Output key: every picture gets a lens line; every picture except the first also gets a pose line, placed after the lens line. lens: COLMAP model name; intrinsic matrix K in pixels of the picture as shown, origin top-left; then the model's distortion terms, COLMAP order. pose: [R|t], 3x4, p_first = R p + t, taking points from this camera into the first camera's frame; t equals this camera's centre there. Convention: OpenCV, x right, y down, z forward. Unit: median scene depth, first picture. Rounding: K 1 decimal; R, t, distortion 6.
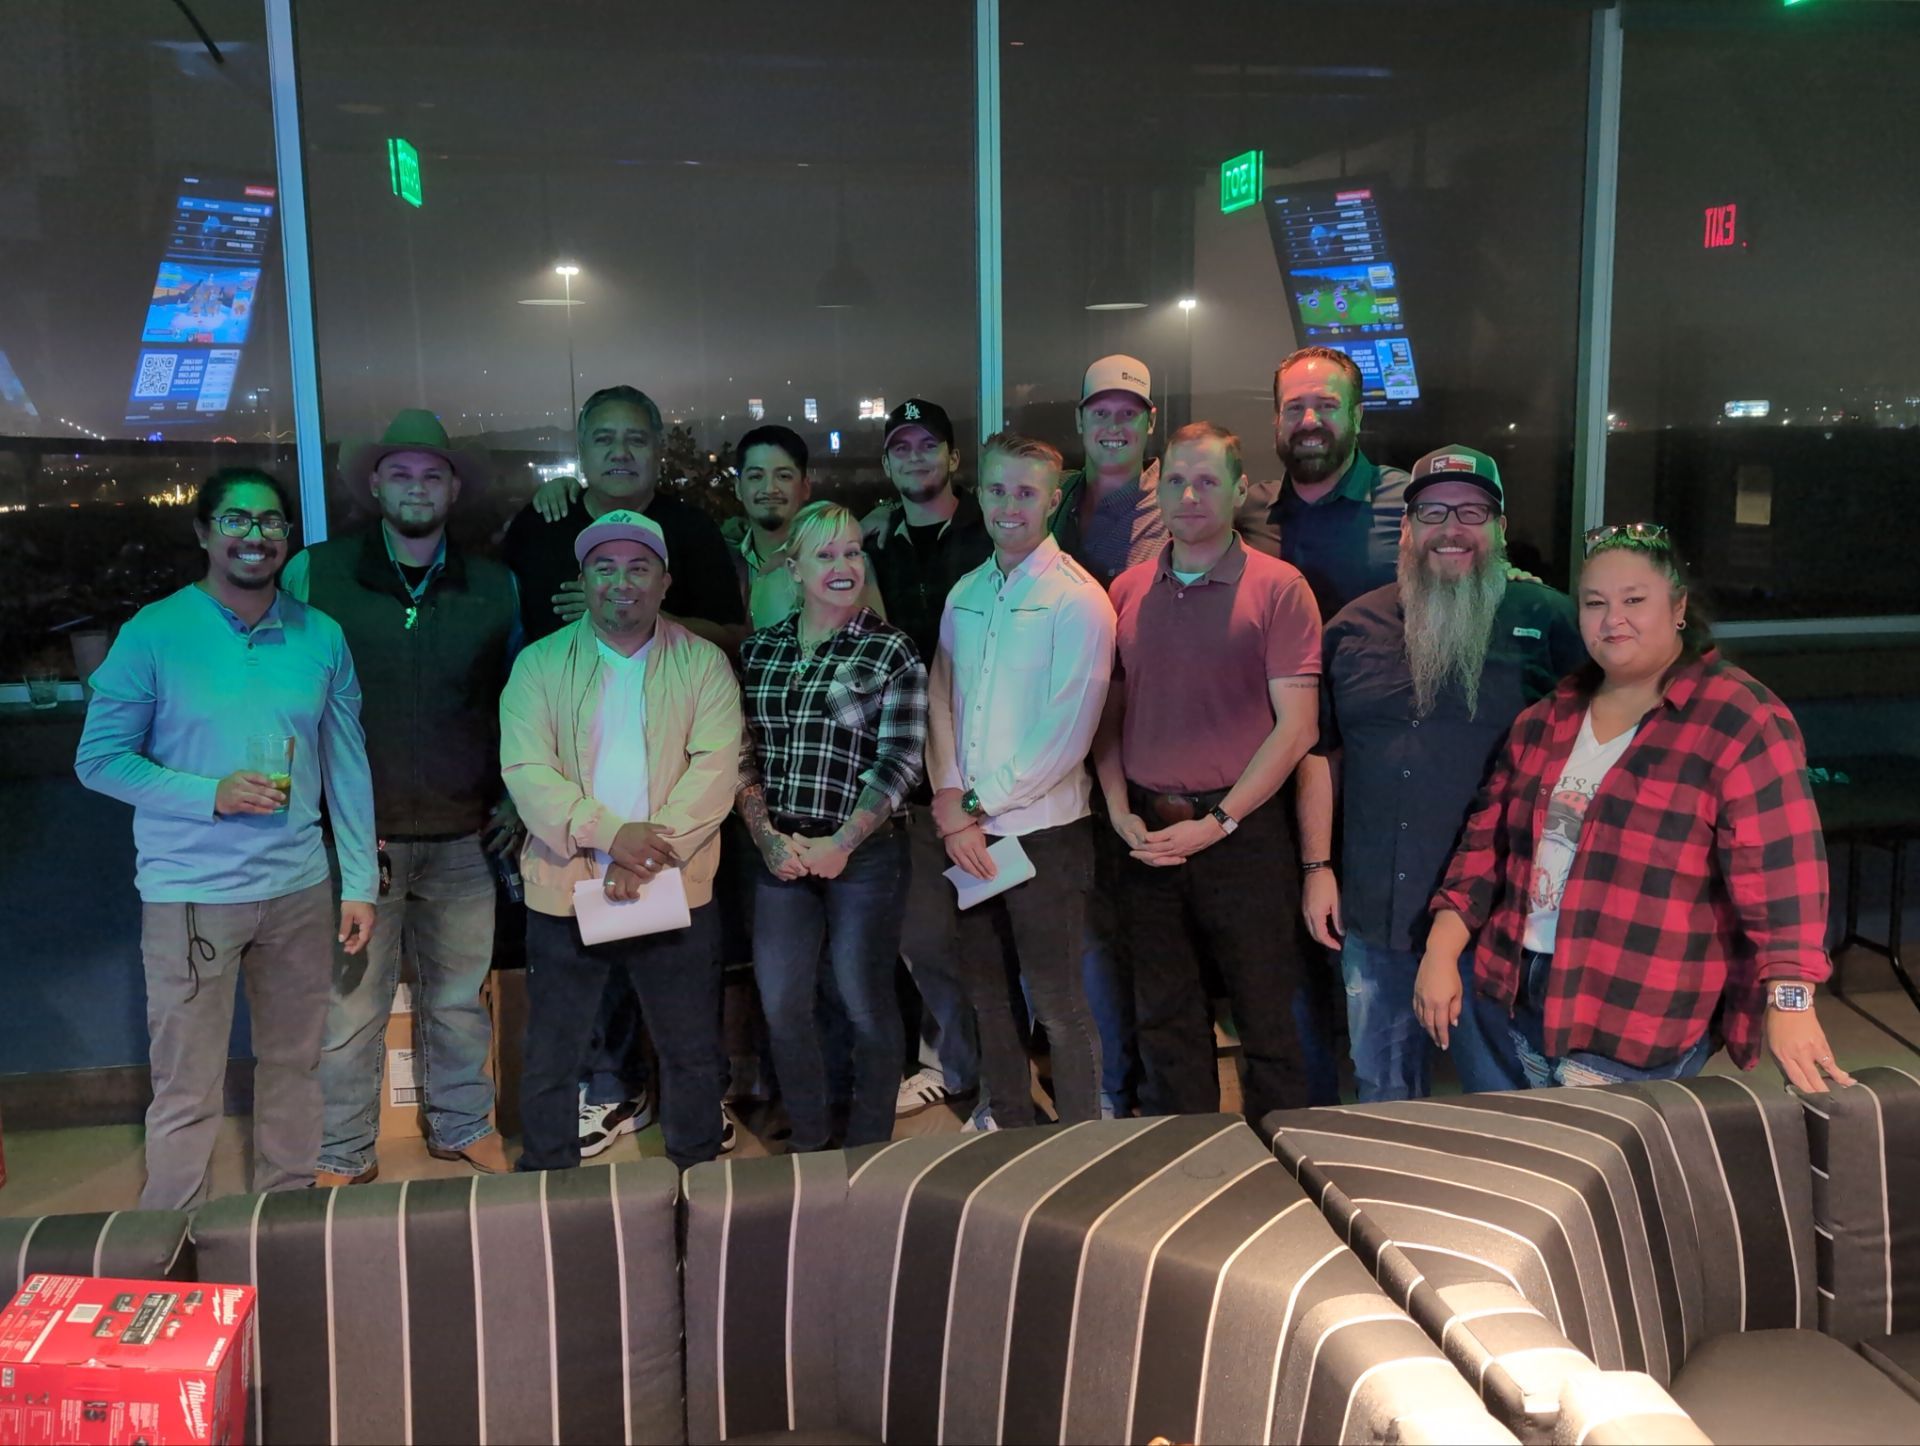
lens RADIAL K [[1609.6, 0, 949.1], [0, 1609.6, 714.1], [0, 0, 1]] dist [0.010936, -0.019278]
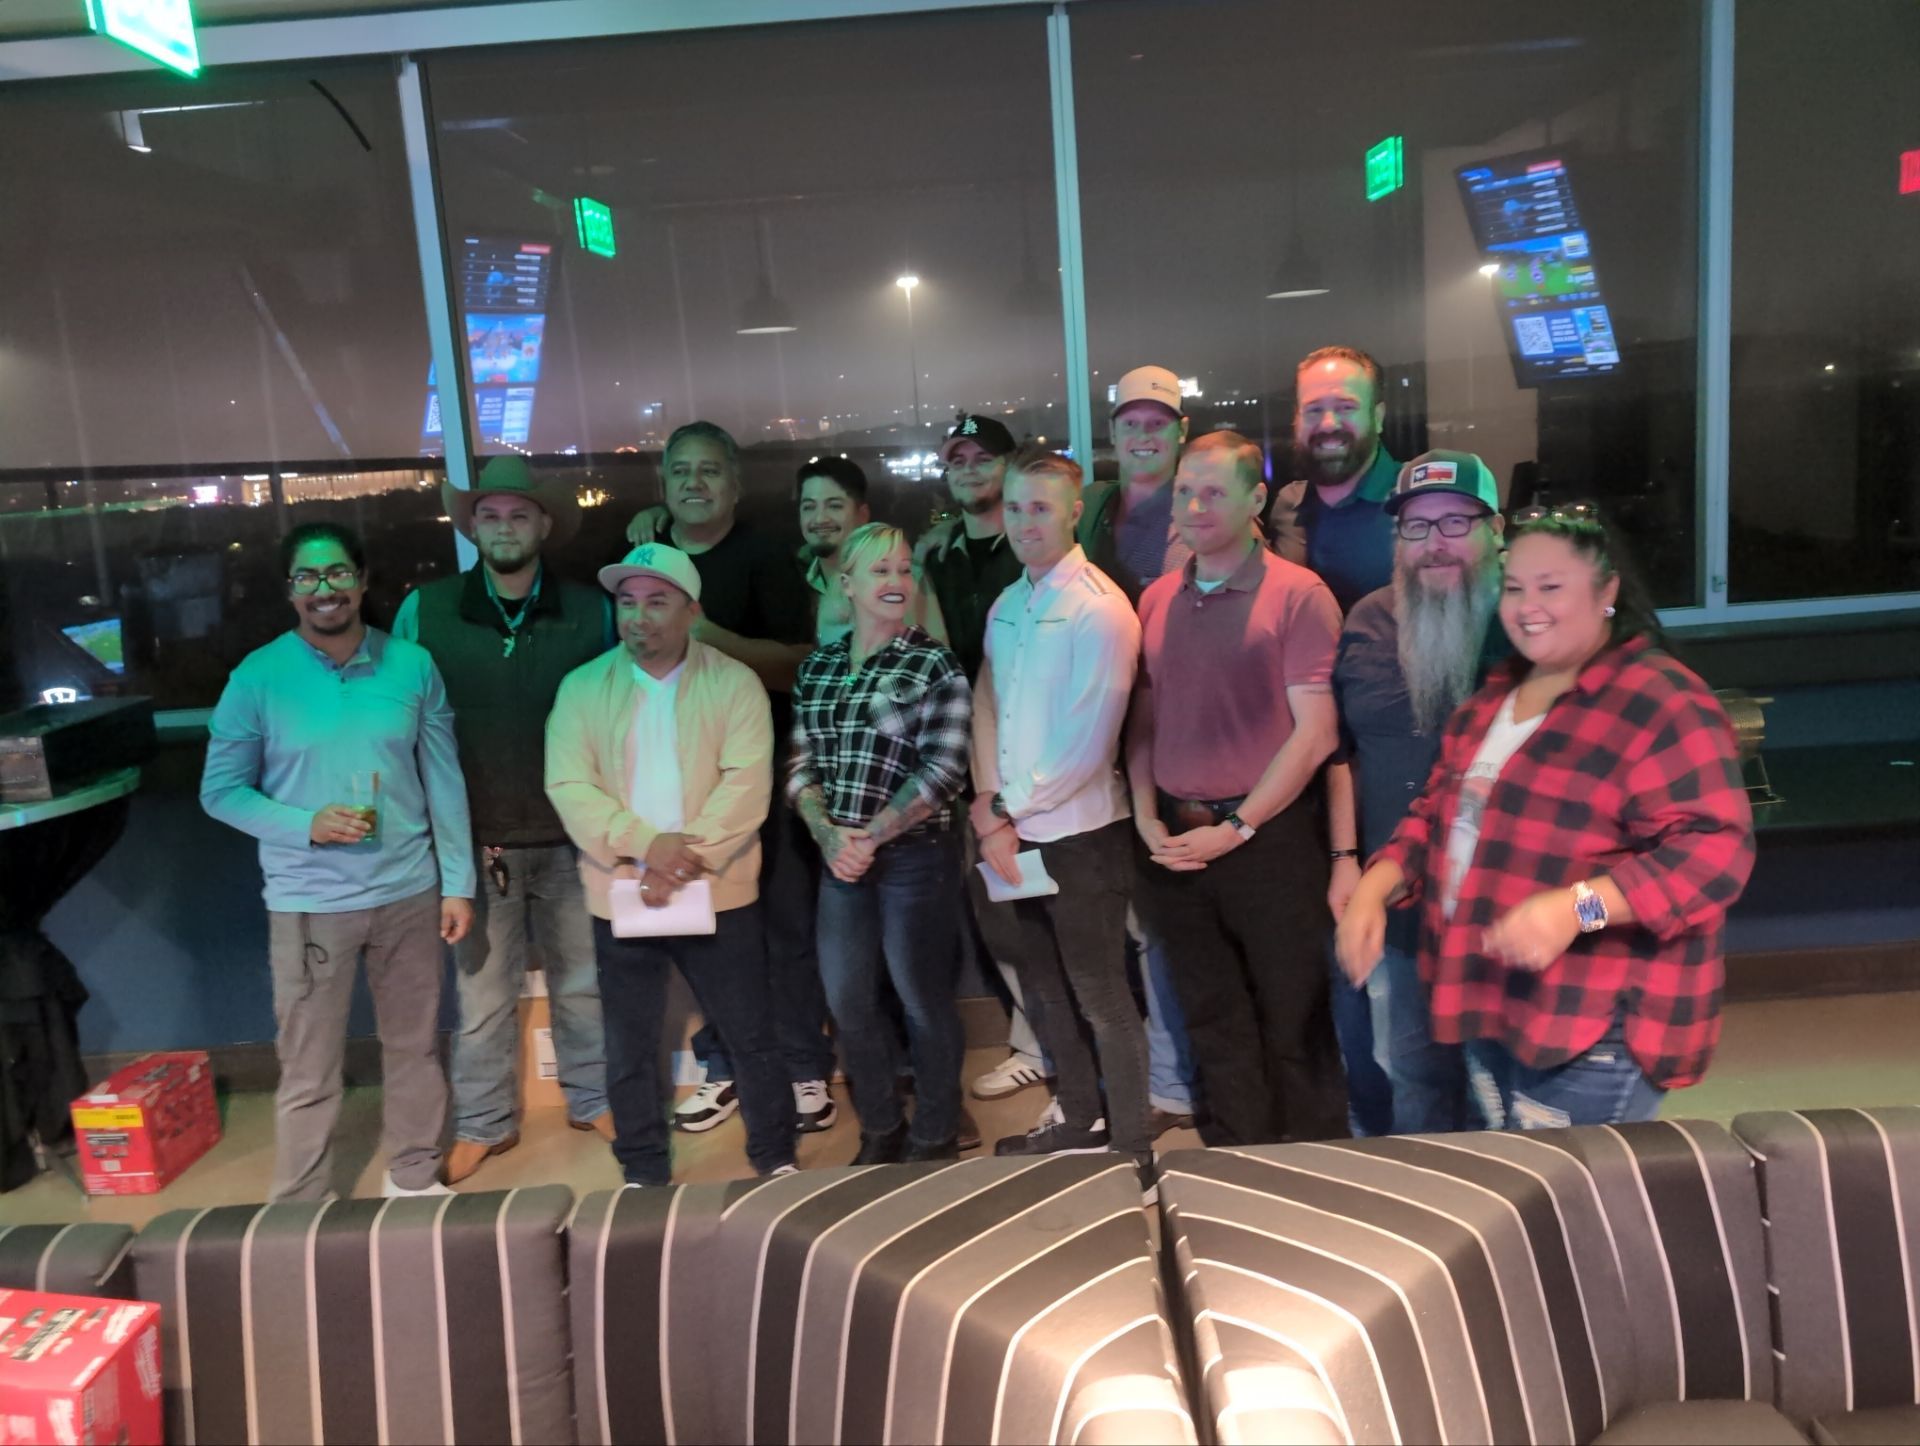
lens RADIAL K [[1464.7, 0, 1014.8], [0, 1464.7, 702.7], [0, 0, 1]] dist [0.013519, -0.023054]
pose [[0.984829, -0.023156, -0.171974, 0.180625], [0.026923, 0.999445, 0.019602, -0.031953], [0.171425, -0.023935, 0.984906, 0.071011]]
